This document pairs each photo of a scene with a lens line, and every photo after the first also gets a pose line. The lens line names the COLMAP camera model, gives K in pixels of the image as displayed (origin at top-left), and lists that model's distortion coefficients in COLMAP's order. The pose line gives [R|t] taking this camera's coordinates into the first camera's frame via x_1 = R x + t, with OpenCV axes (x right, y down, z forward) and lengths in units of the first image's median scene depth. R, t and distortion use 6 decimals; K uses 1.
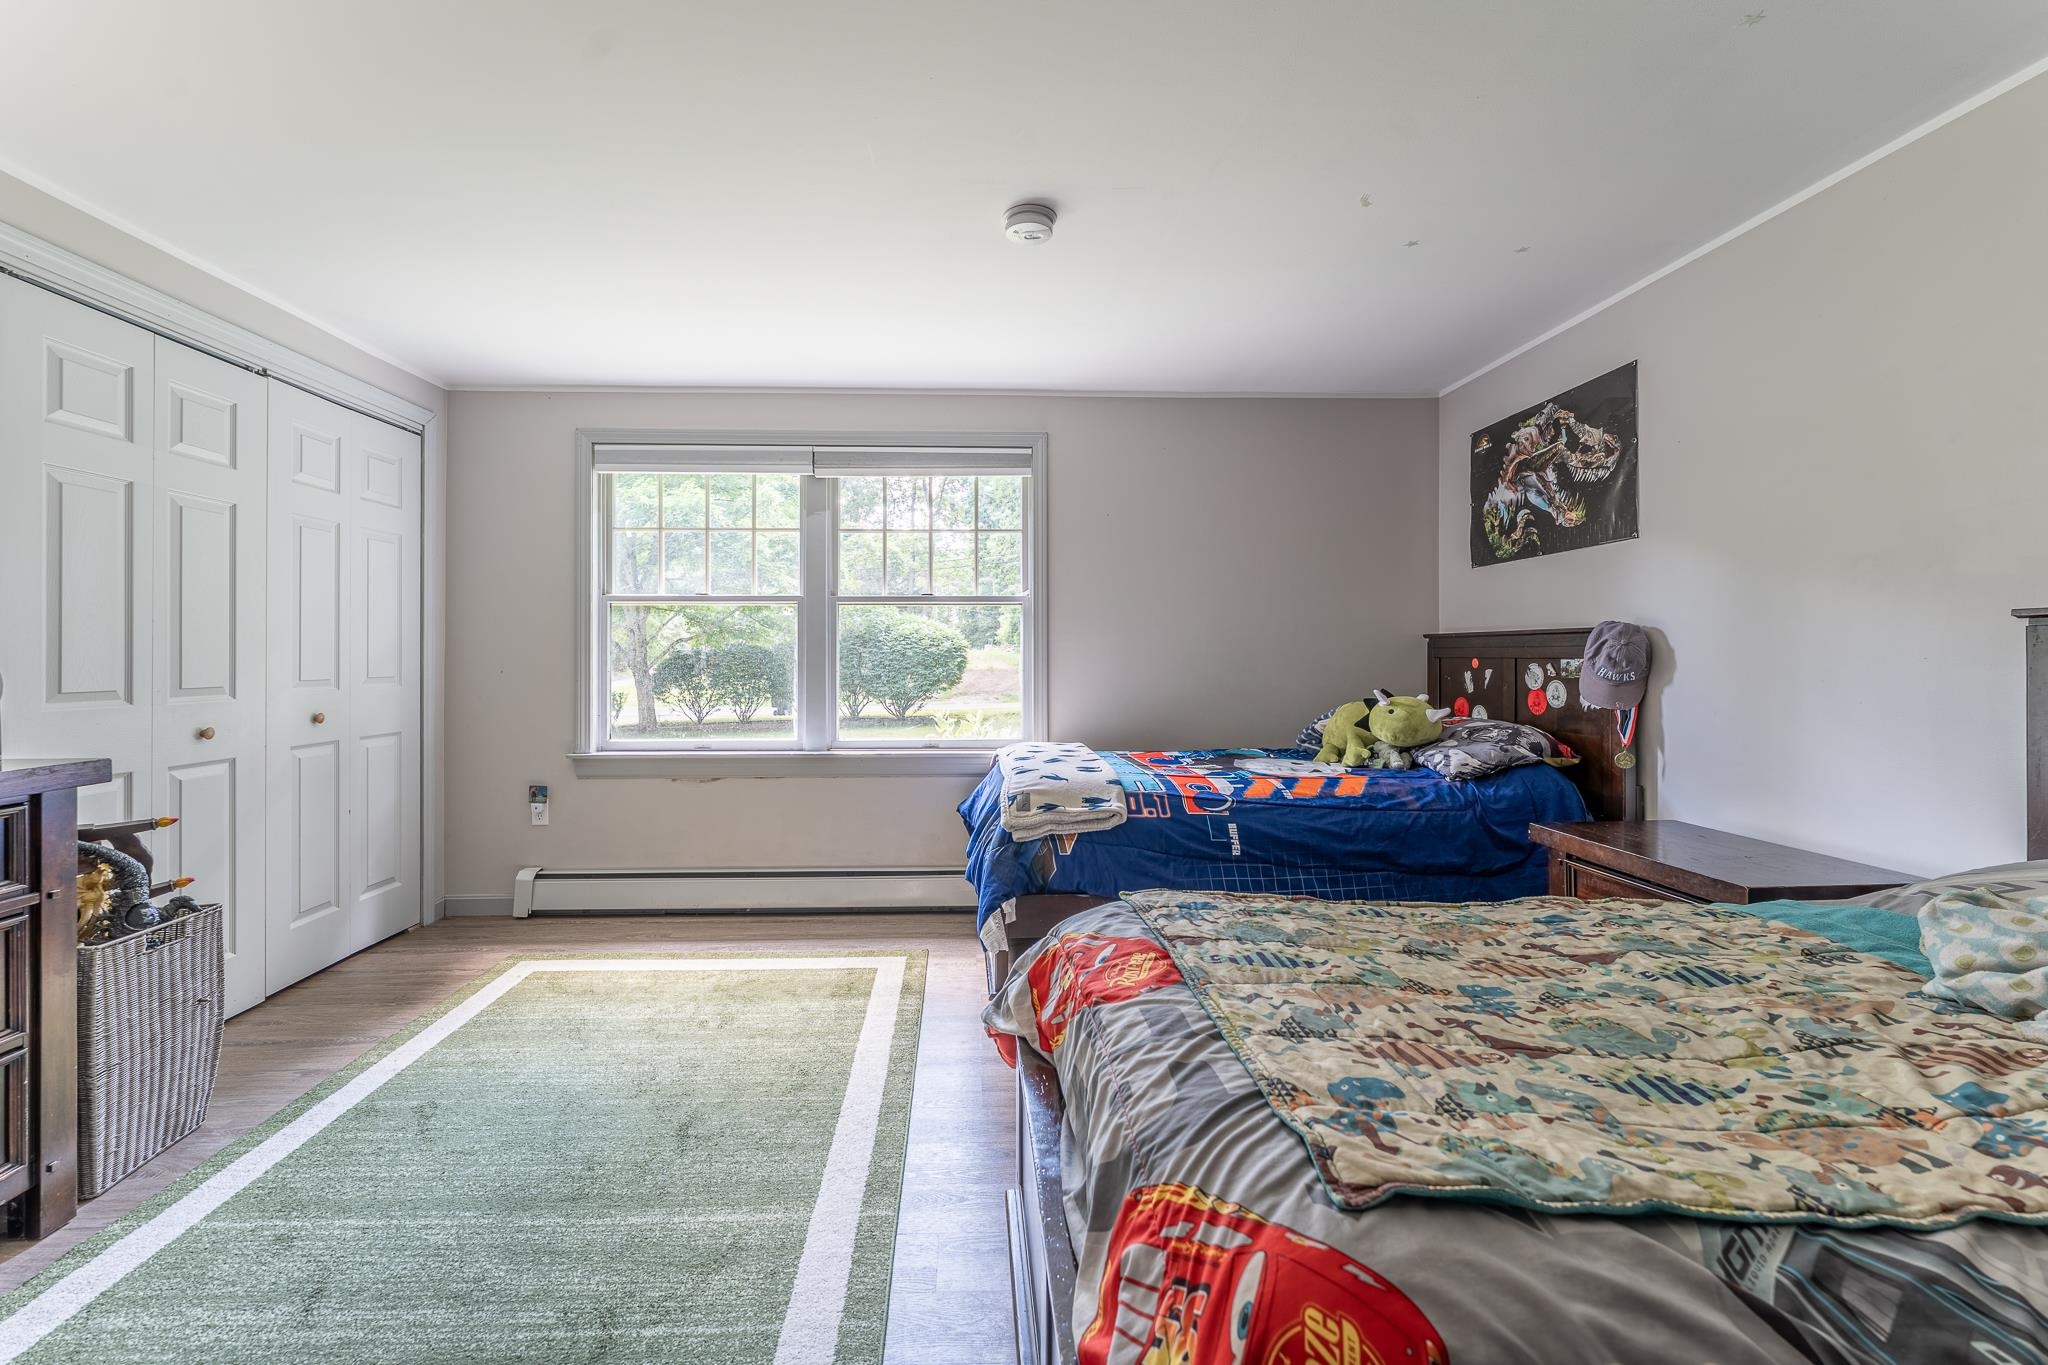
lens RADIAL K [[821.4, 0, 955.4], [0, 821.4, 651.8], [0, 0, 1]] dist [0.000350, -0.001837]
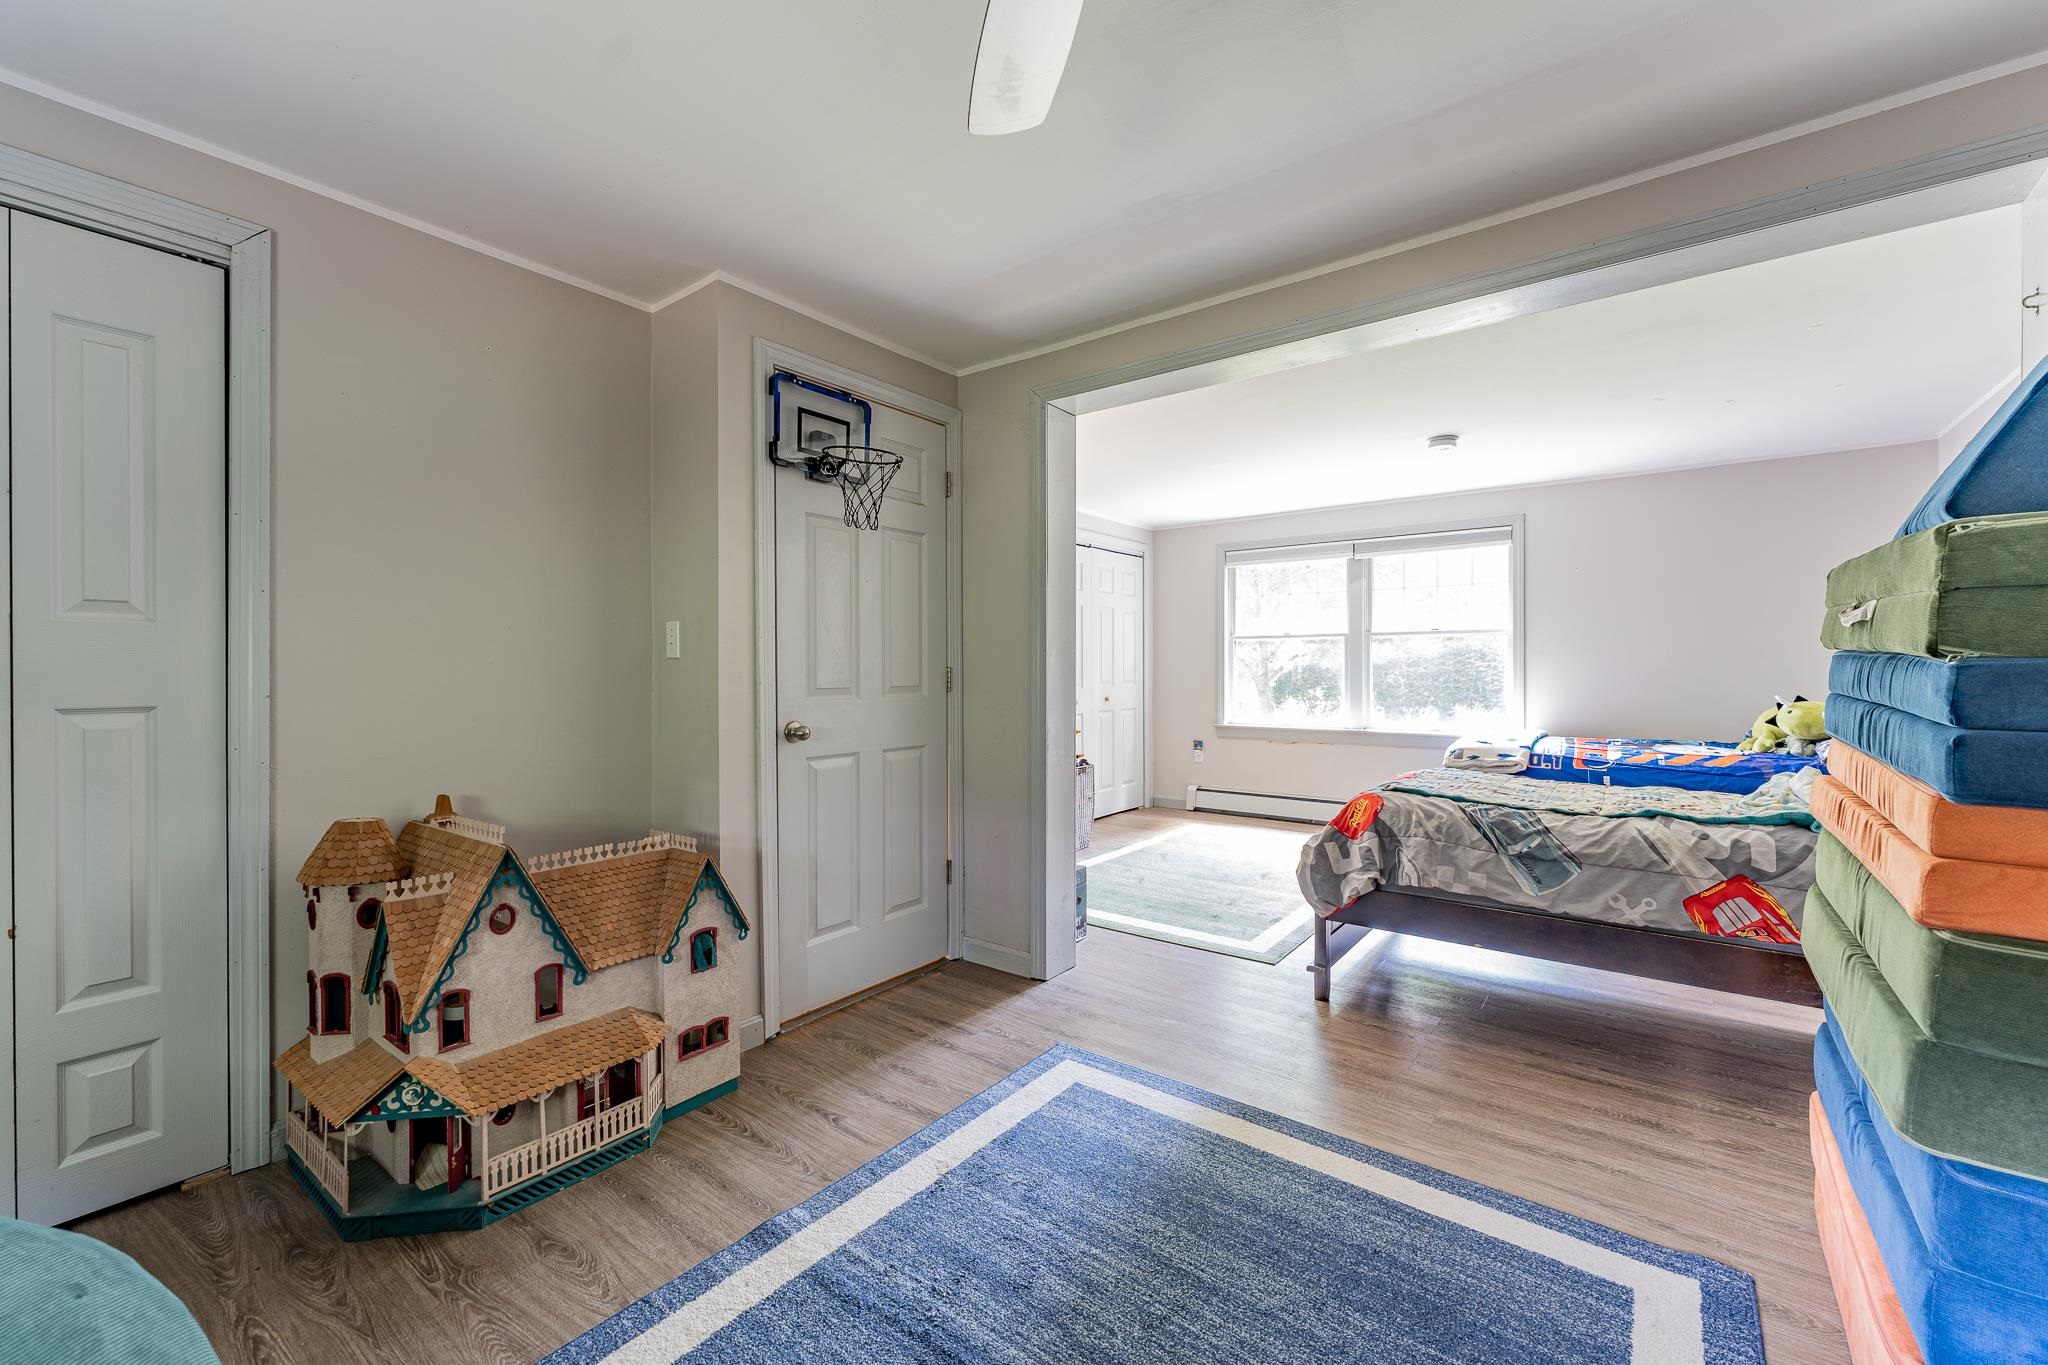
lens RADIAL K [[821.4, 0, 1018.7], [0, 821.4, 672.6], [0, 0, 1]] dist [0.000350, -0.001837]
pose [[0.789121, 0.001328, -0.614237, 0.308094], [0.003106, 0.999976, 0.006152, -0.003120], [0.614230, -0.006763, 0.789098, -0.704134]]
